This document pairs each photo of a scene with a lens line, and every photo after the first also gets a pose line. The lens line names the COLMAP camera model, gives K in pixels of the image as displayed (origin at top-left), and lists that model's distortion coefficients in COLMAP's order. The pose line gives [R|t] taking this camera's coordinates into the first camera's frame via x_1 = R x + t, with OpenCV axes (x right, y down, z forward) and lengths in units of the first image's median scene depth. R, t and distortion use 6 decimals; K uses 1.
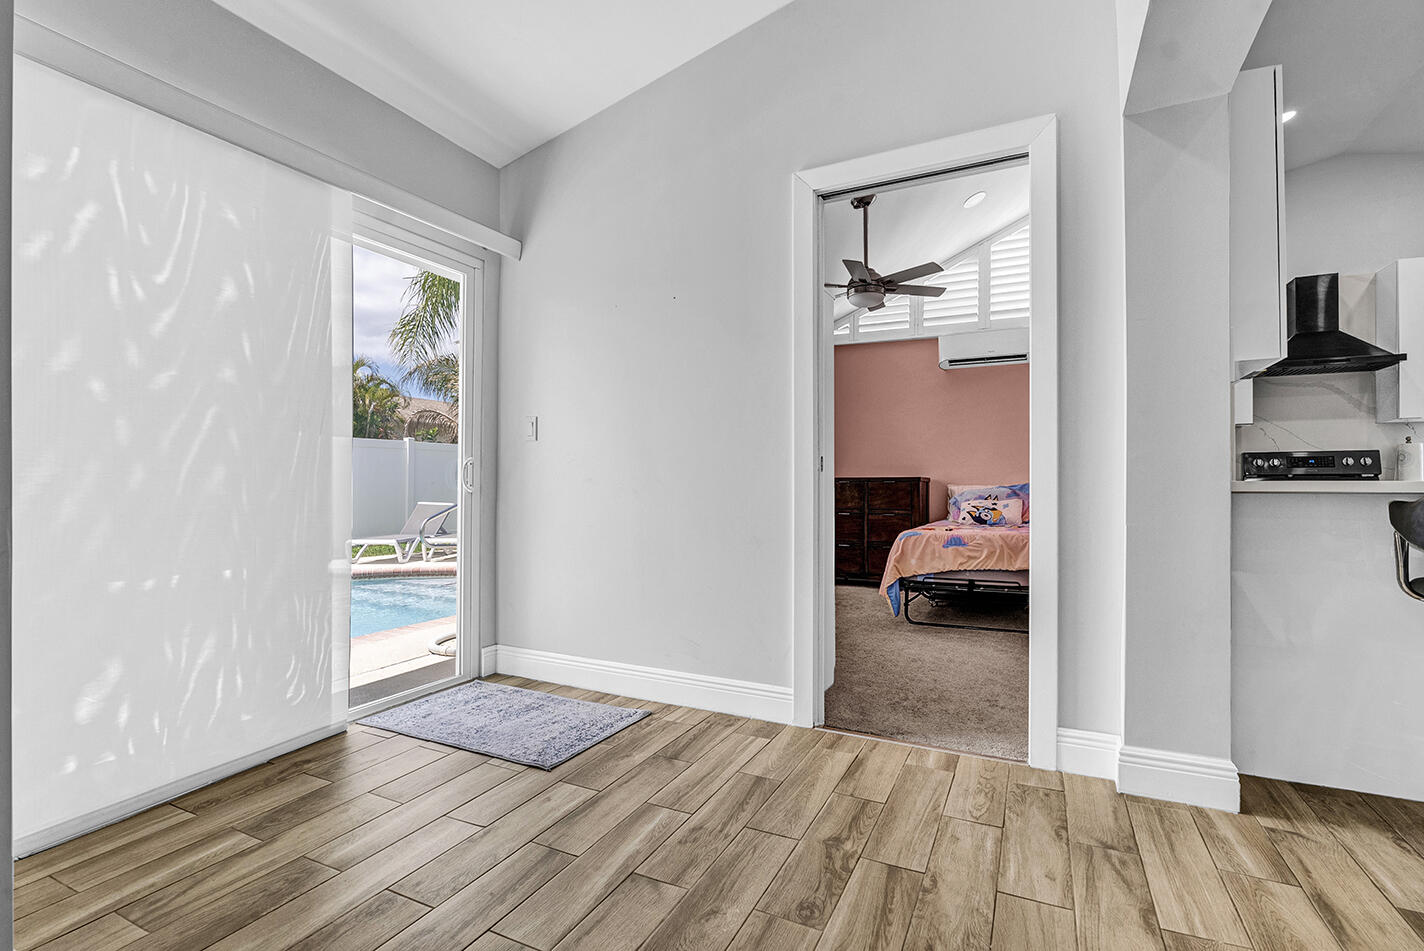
lens RADIAL K [[652.0, 0, 725.1], [0, 652.0, 483.8], [0, 0, 1]] dist [-0.000933, -0.000039]
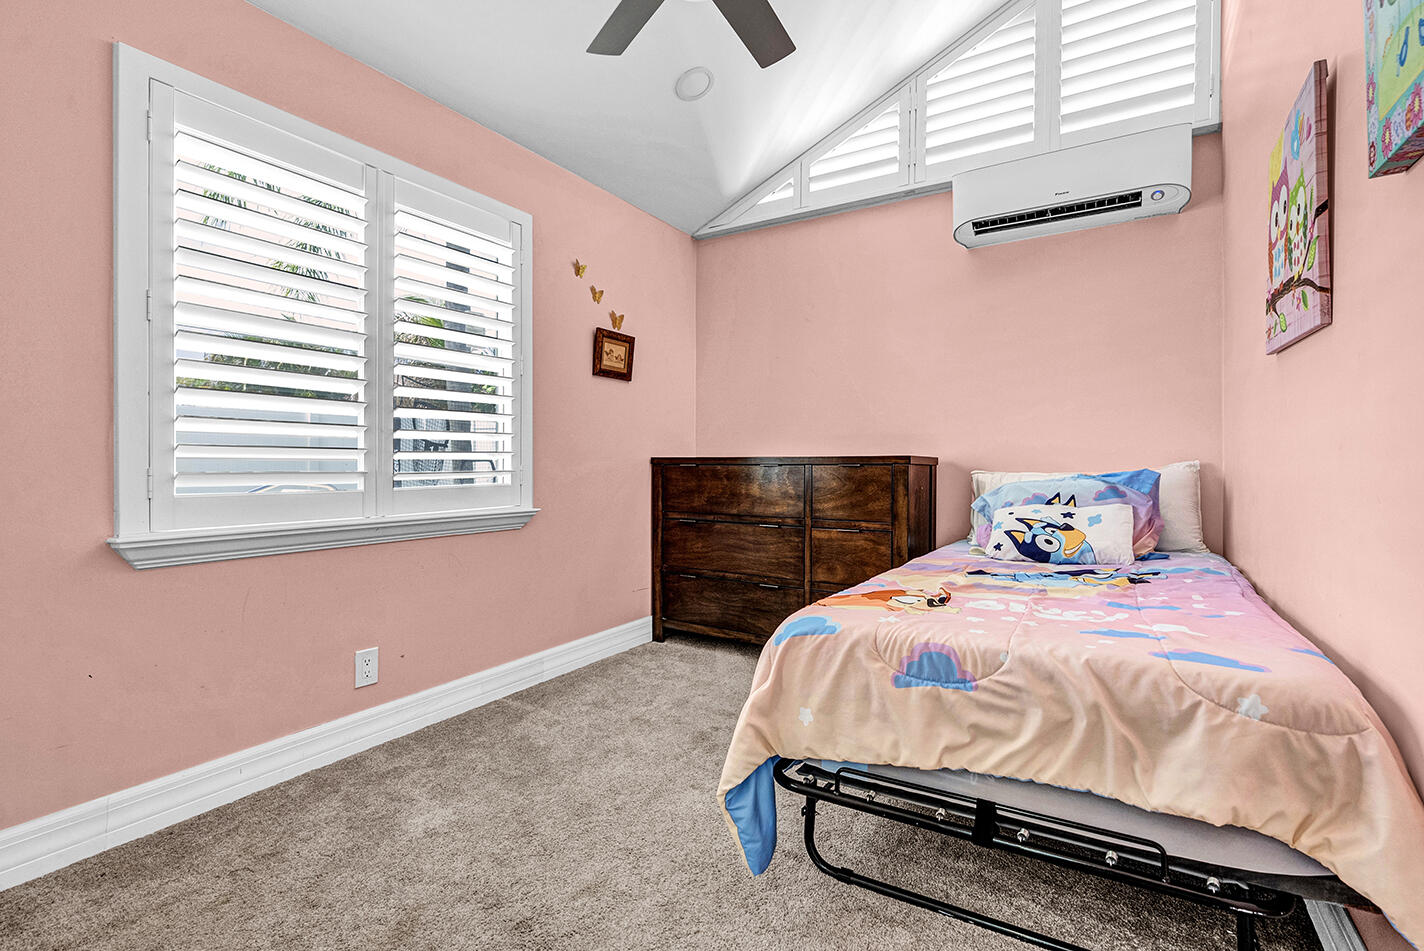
lens RADIAL K [[655.2, 0, 716.8], [0, 655.2, 470.0], [0, 0, 1]] dist [-0.001645, 0.000216]
pose [[0.995011, -0.000479, -0.099766, 0.213176], [0.001603, 0.999936, 0.011189, -0.005786], [0.099754, -0.011293, 0.994948, 0.516988]]
